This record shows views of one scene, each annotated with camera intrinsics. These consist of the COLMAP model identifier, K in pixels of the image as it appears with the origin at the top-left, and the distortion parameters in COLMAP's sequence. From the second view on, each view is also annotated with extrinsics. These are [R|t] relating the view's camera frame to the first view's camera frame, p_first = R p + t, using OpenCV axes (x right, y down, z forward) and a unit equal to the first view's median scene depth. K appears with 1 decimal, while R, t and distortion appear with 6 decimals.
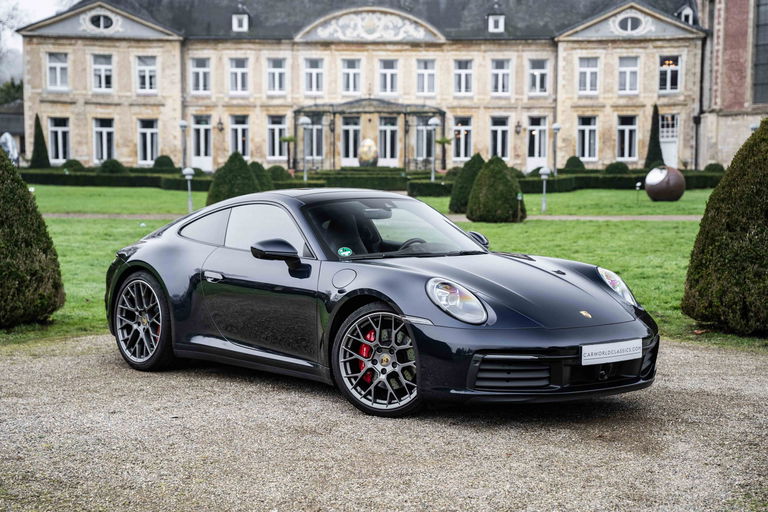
lens RADIAL K [[1213.6, 0, 378.6], [0, 1213.6, 253.8], [0, 0, 1]] dist [0.189695, 0.000000]
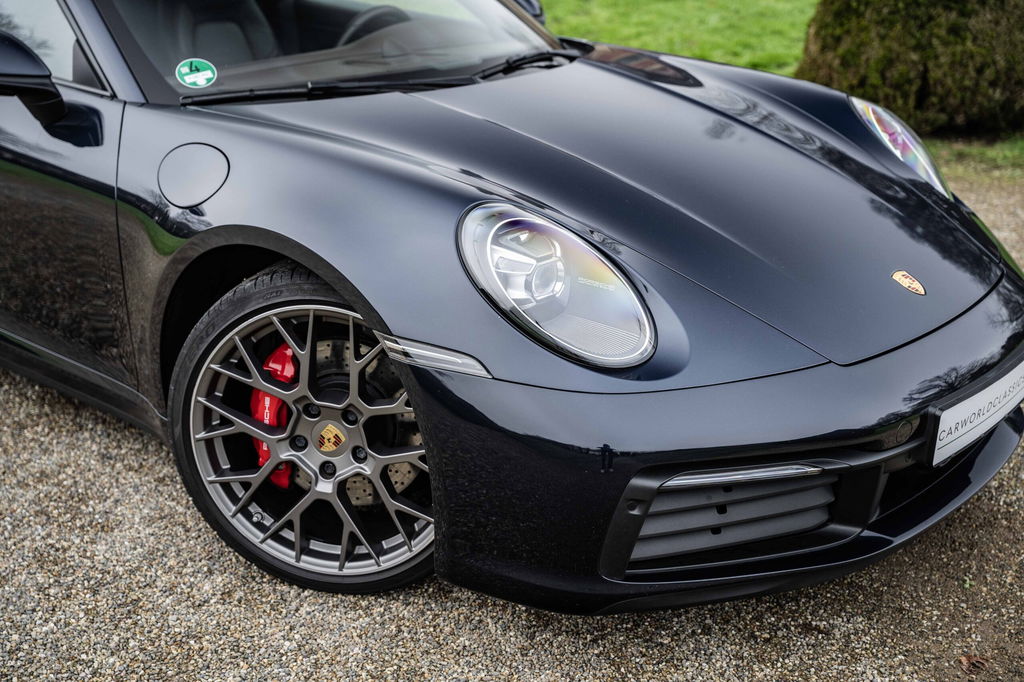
lens RADIAL K [[1258.9, 0, 511.7], [0, 1258.9, 342.8], [0, 0, 1]] dist [0.153491, 0.000000]
pose [[0.987069, -0.047906, 0.152968, 0.002549], [-0.000841, 0.952735, 0.303800, -0.043795], [-0.160292, -0.300000, 0.940376, 0.667359]]
